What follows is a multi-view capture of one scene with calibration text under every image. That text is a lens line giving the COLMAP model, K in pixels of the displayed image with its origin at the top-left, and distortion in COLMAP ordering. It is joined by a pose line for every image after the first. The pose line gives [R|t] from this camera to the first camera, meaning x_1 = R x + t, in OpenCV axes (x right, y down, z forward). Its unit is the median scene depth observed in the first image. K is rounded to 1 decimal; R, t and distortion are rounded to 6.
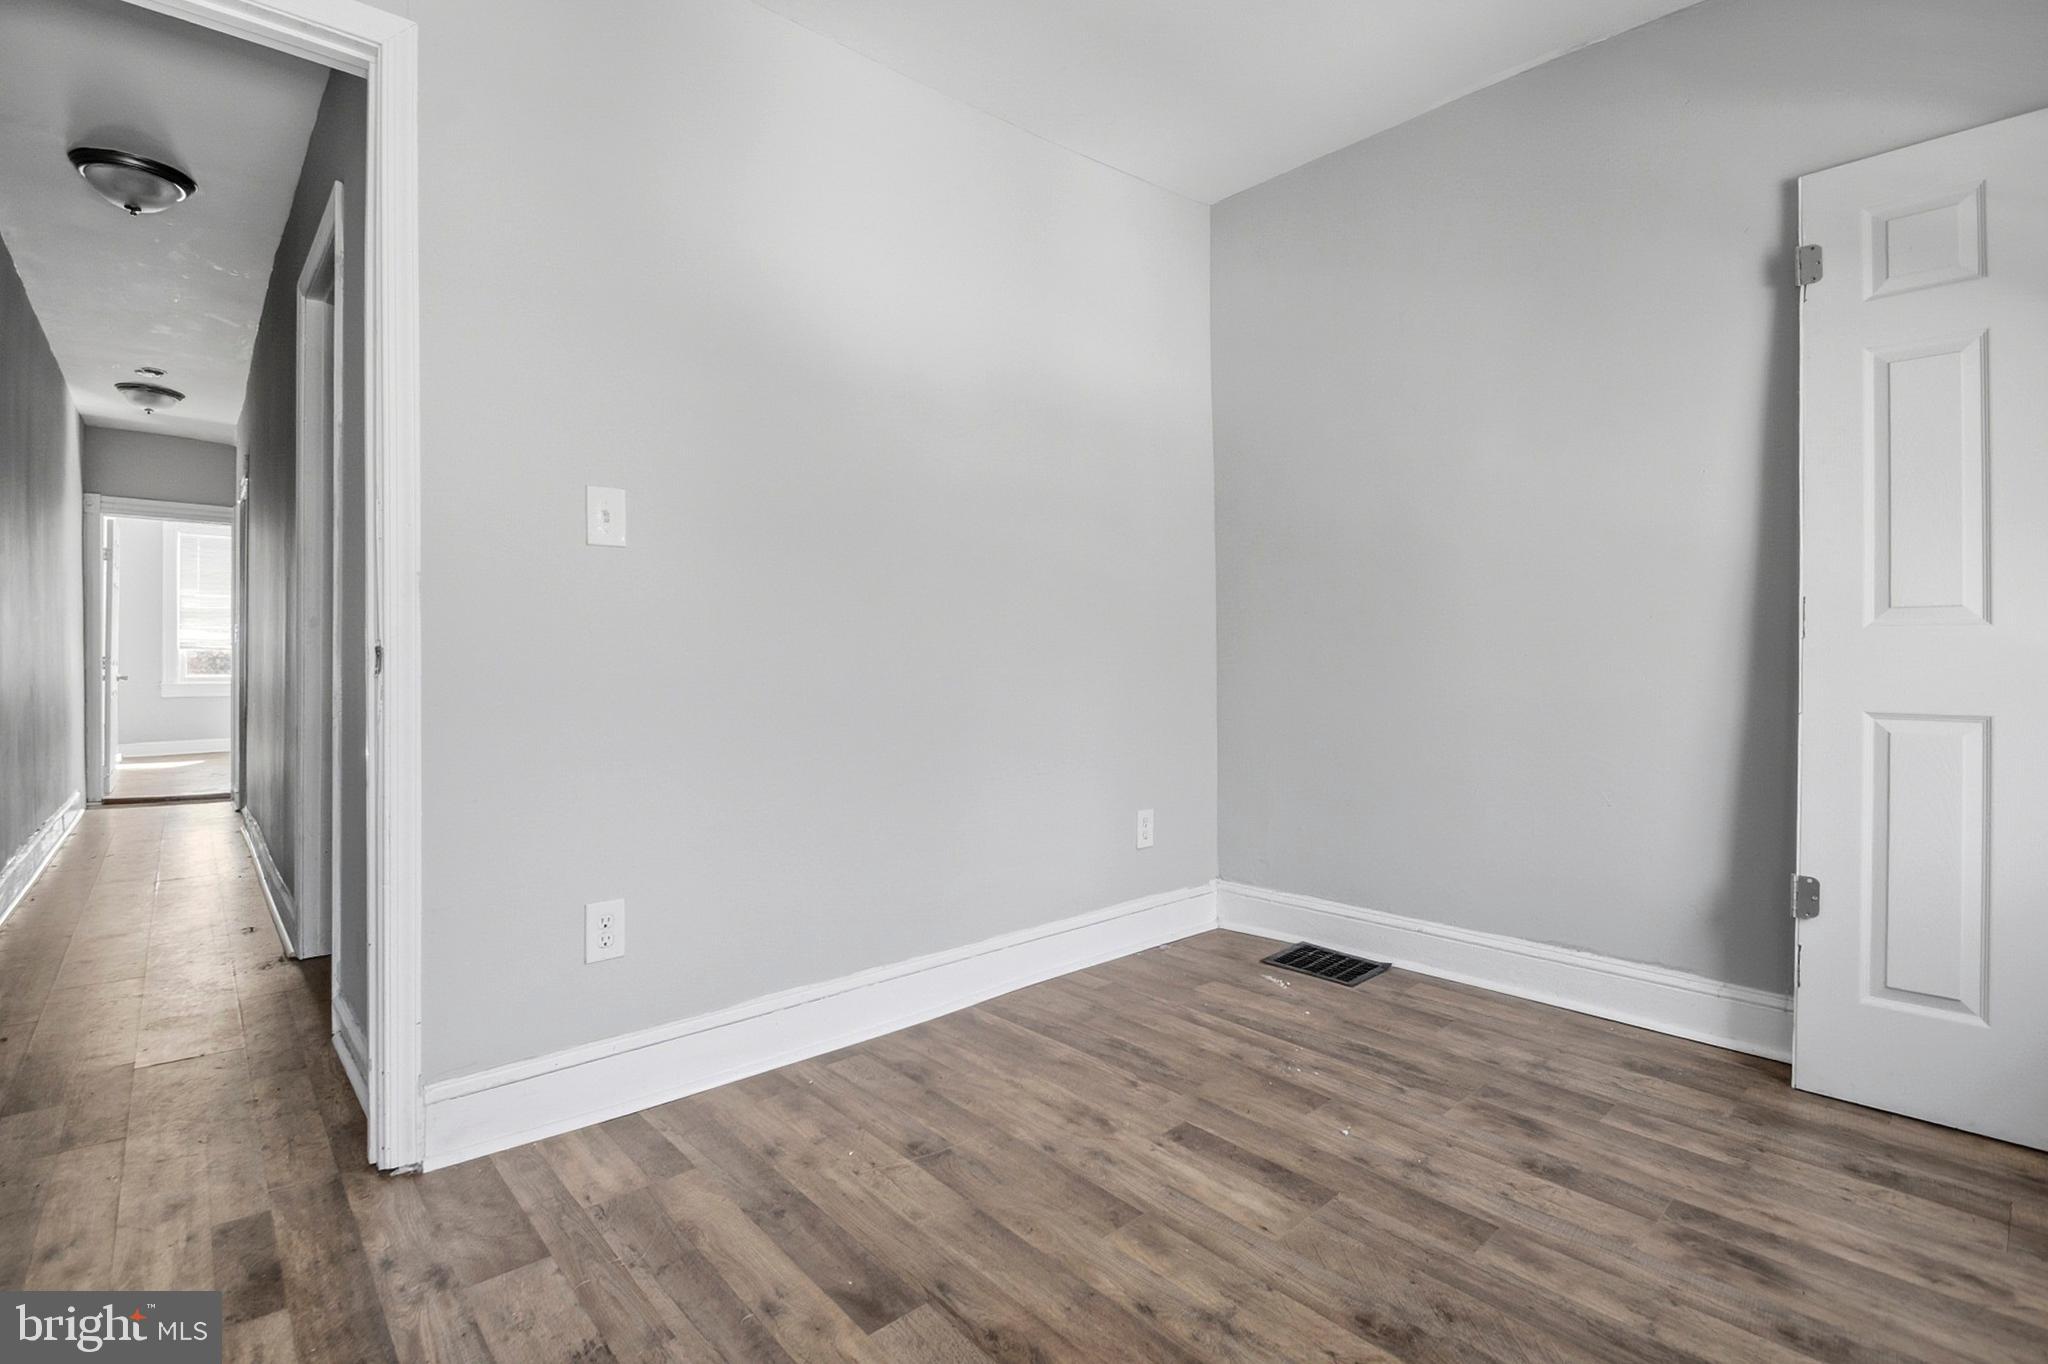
lens RADIAL K [[917.3, 0, 992.2], [0, 917.3, 658.3], [0, 0, 1]] dist [0.019983, -0.021318]
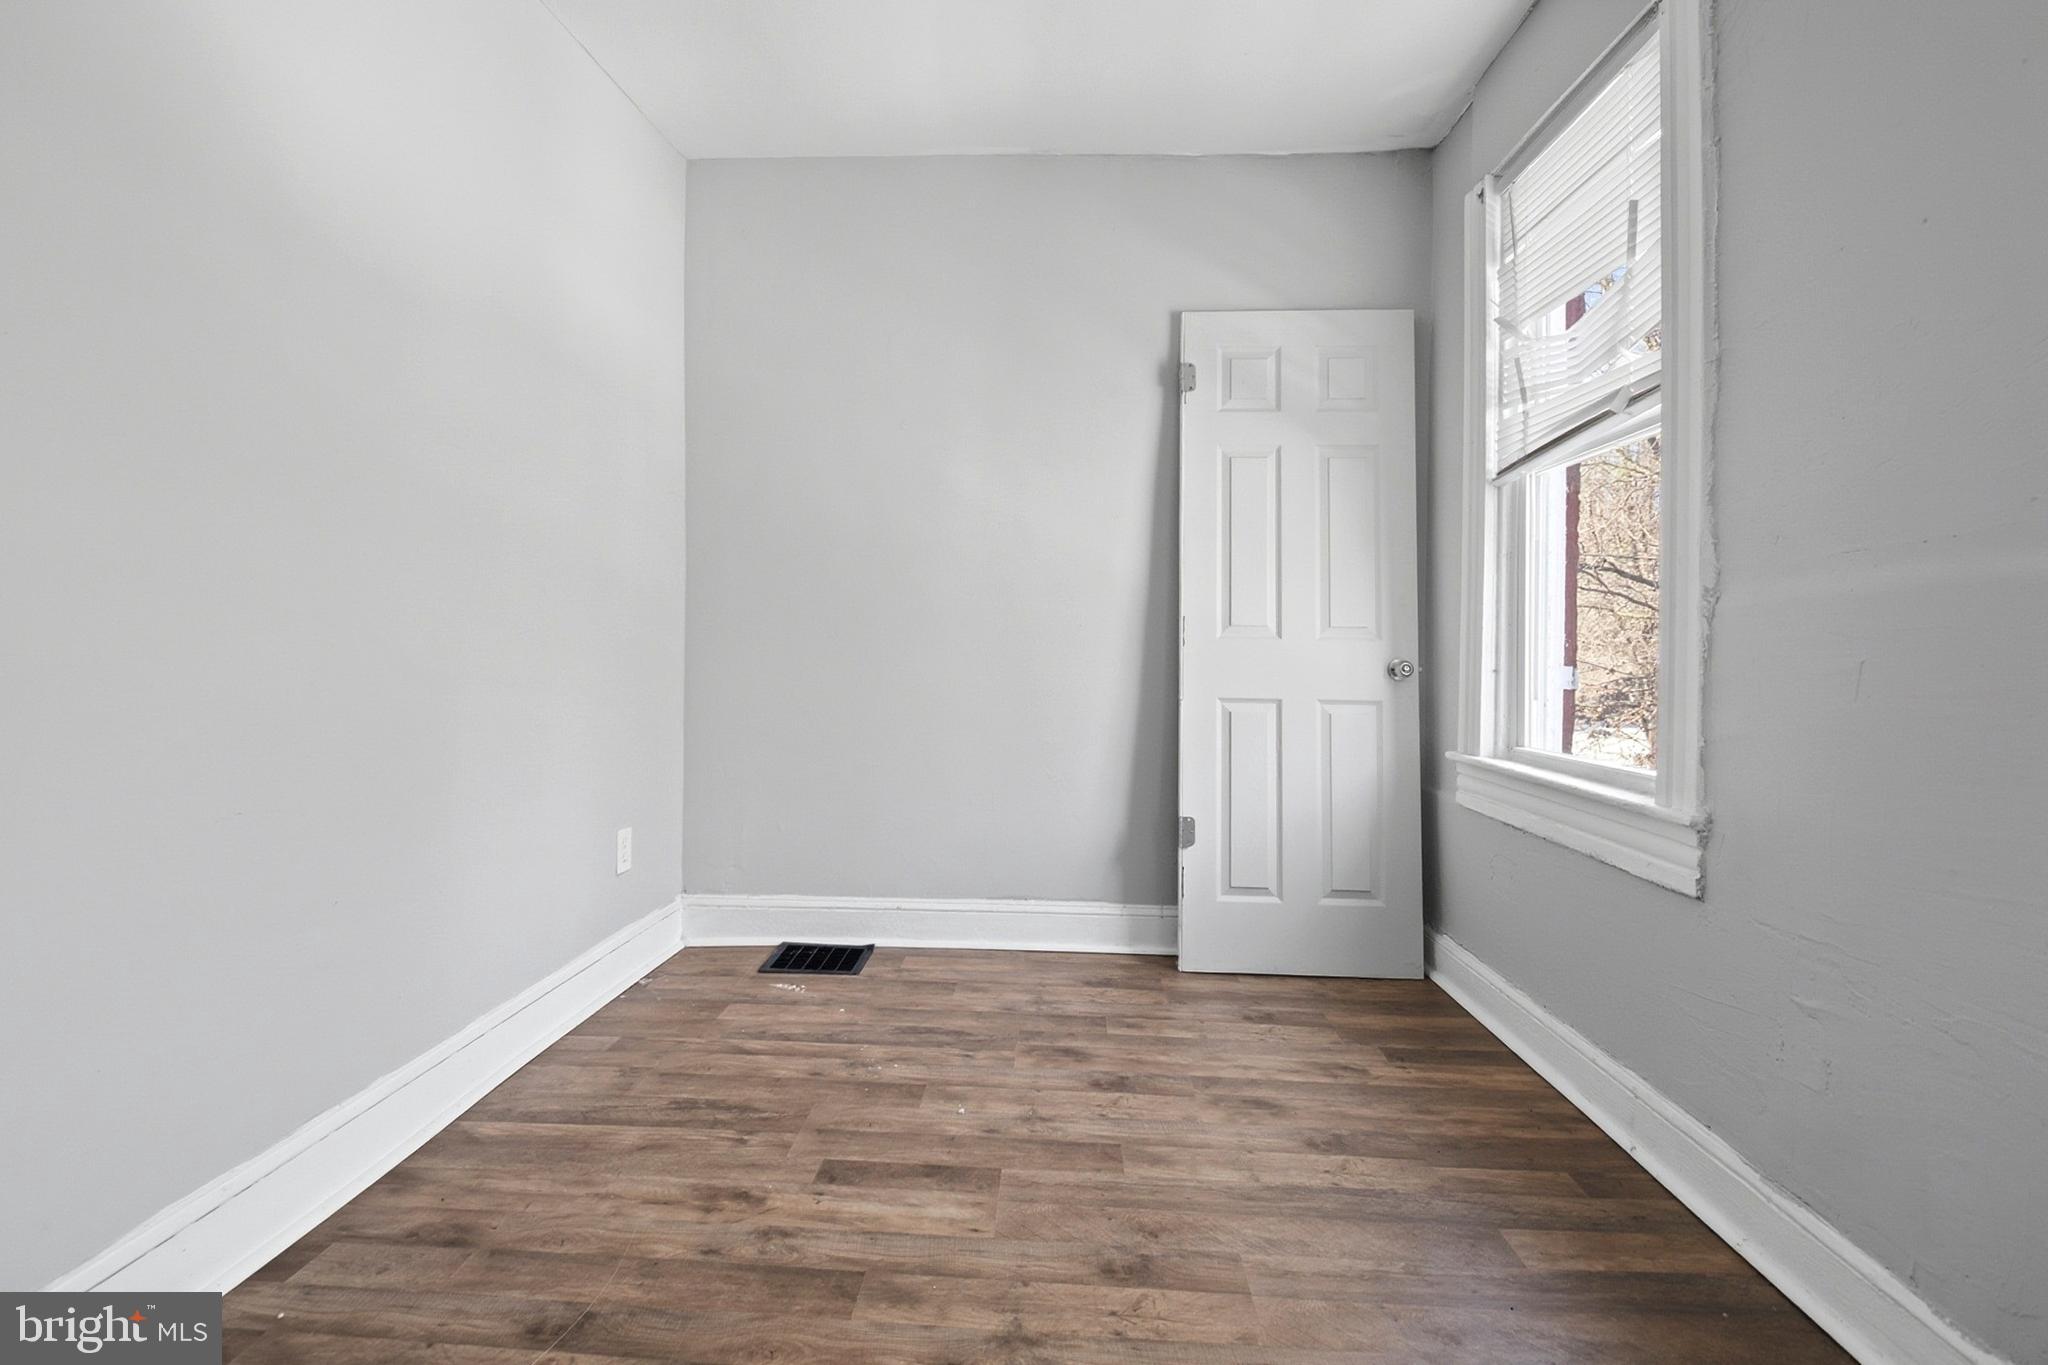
lens RADIAL K [[923.0, 0, 990.8], [0, 923.0, 650.9], [0, 0, 1]] dist [0.020088, -0.022962]
pose [[0.710004, 0.012545, 0.704086, -0.309907], [-0.013240, 0.999902, -0.004463, -0.003585], [-0.704073, -0.006153, 0.710101, 0.212254]]
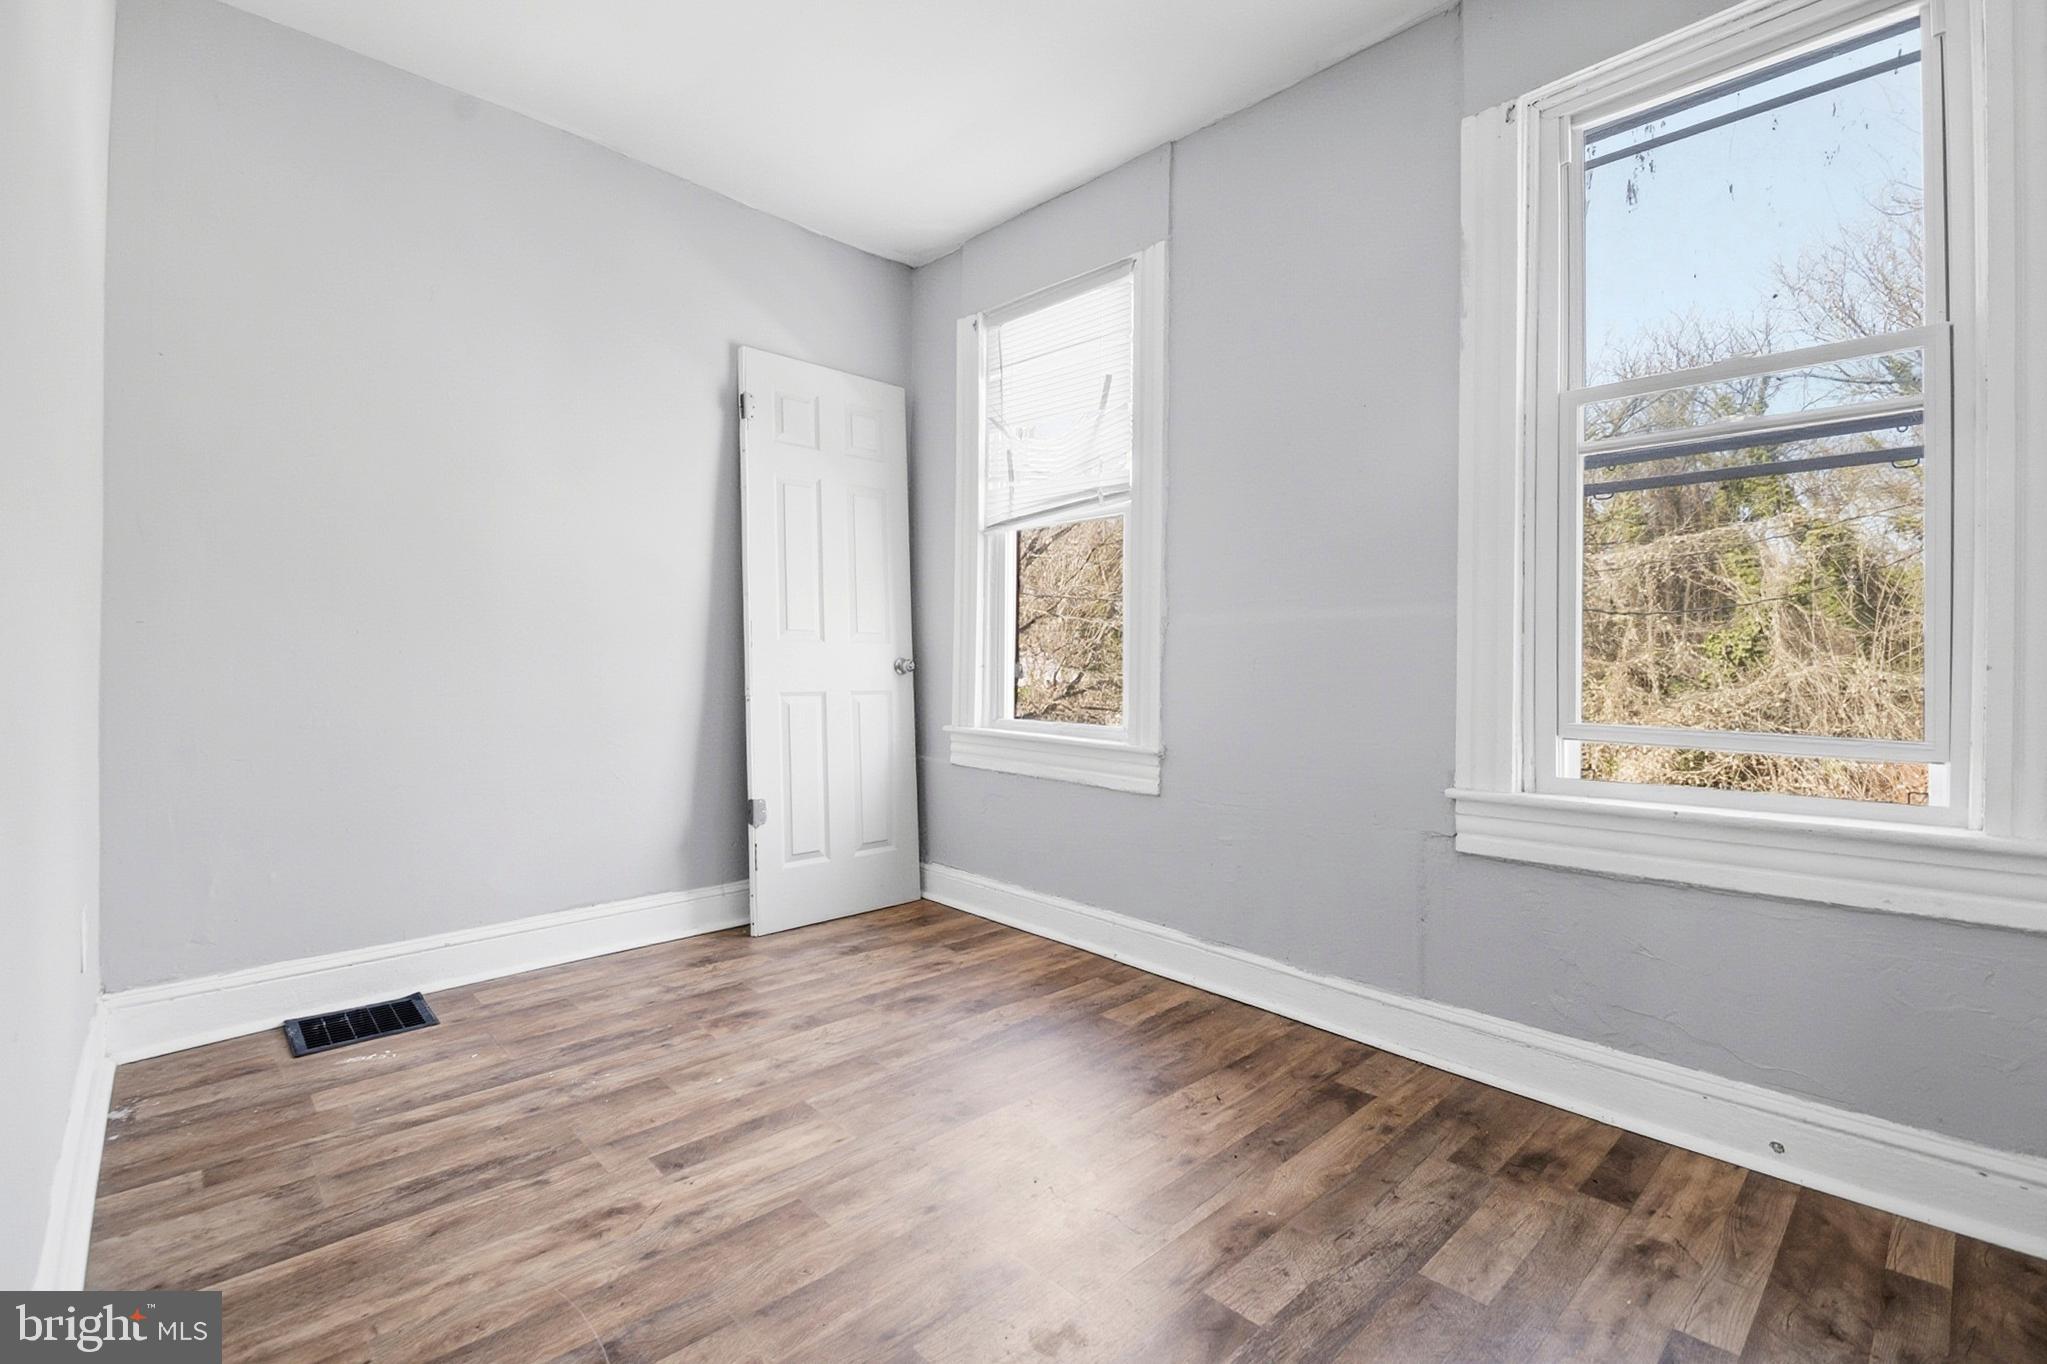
lens RADIAL K [[916.8, 0, 991.7], [0, 916.8, 658.3], [0, 0, 1]] dist [0.019983, -0.021318]
pose [[-0.026742, 0.001867, 0.999641, -0.684338], [-0.008131, 0.999965, -0.002085, -0.002815], [-0.999609, -0.008184, -0.026725, 0.638126]]
